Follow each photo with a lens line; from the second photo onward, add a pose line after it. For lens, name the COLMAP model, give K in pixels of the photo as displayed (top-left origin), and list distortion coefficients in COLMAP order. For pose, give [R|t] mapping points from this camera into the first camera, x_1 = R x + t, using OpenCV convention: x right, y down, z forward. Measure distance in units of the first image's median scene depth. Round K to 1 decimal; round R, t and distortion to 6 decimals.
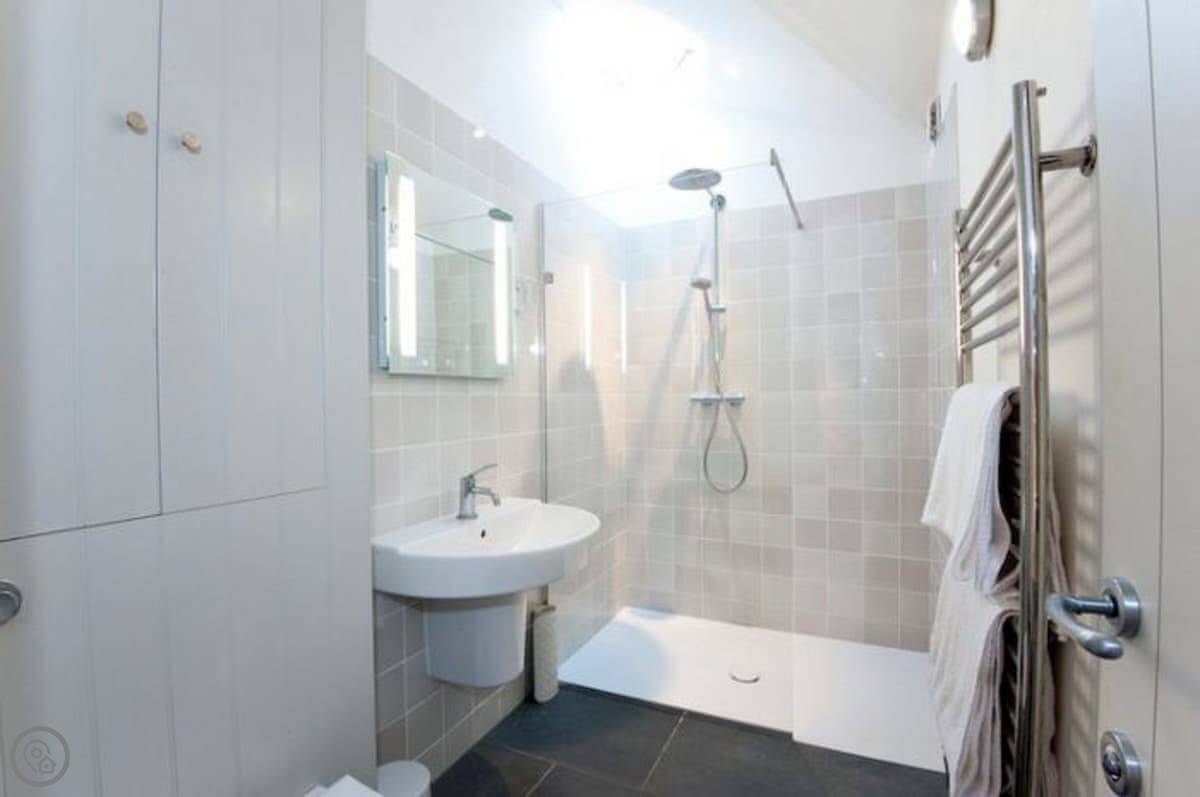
lens RADIAL K [[556.2, 0, 600.0], [0, 556.2, 398.5], [0, 0, 1]] dist [-0.000913, -0.024356]
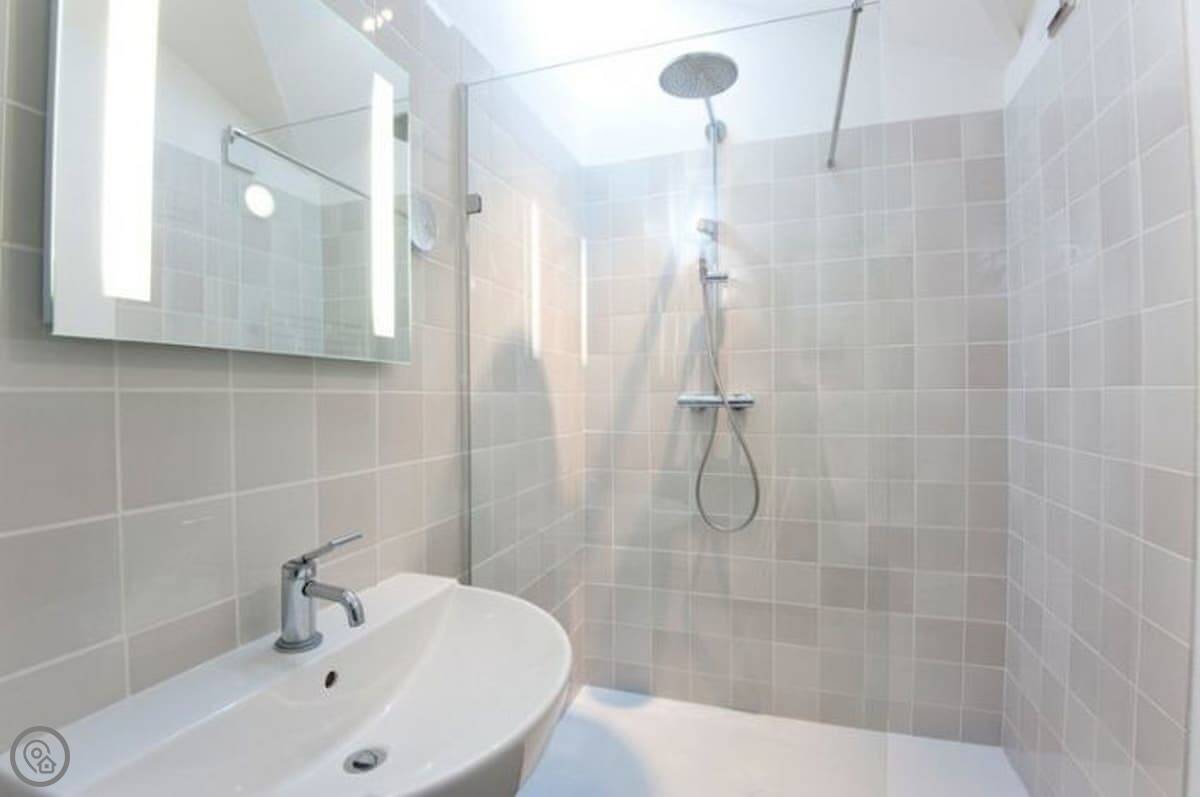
lens RADIAL K [[556.2, 0, 600.0], [0, 556.2, 398.5], [0, 0, 1]] dist [-0.000913, -0.024356]
pose [[0.993415, 0.004425, 0.114484, -0.019821], [-0.004265, 0.999990, -0.001647, -0.001463], [-0.114490, 0.001148, 0.993424, 0.303566]]
